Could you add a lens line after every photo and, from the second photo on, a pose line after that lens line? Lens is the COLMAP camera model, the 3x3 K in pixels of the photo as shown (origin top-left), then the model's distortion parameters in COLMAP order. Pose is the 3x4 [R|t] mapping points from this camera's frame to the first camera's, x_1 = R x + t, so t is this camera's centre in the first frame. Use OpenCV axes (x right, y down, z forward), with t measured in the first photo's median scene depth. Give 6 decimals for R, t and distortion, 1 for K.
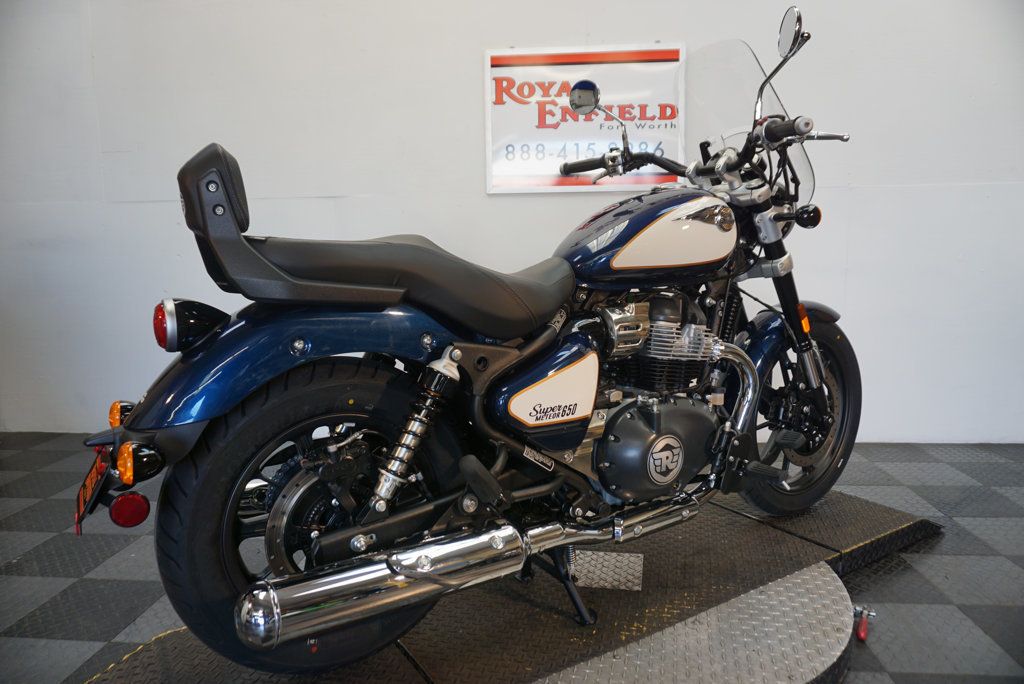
lens RADIAL K [[675.8, 0, 505.0], [0, 675.8, 345.8], [0, 0, 1]] dist [-0.036844, 0.024488]
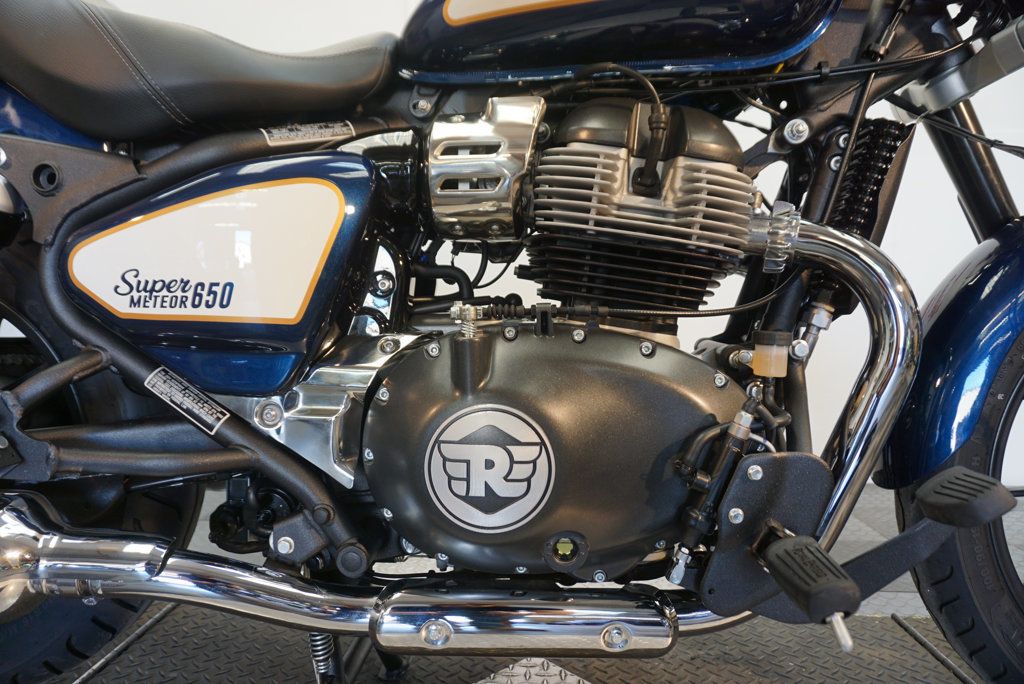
lens RADIAL K [[675.8, 0, 513.1], [0, 675.8, 343.8], [0, 0, 1]] dist [-0.036844, 0.024488]
pose [[0.815495, 0.062343, -0.575396, 0.534510], [-0.108644, 0.992998, -0.046390, 0.131034], [0.568475, 0.100344, 0.816558, 0.785791]]
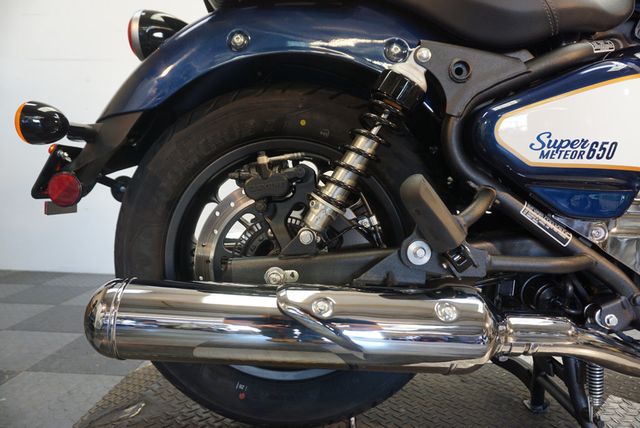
lens RADIAL K [[422.4, 0, 322.0], [0, 422.4, 213.1], [0, 0, 1]] dist [-0.036844, 0.024488]
pose [[0.836956, 0.072428, -0.542457, 0.095570], [-0.110693, 0.993121, -0.038188, 0.209520], [0.535959, 0.092008, 0.839215, 0.540102]]
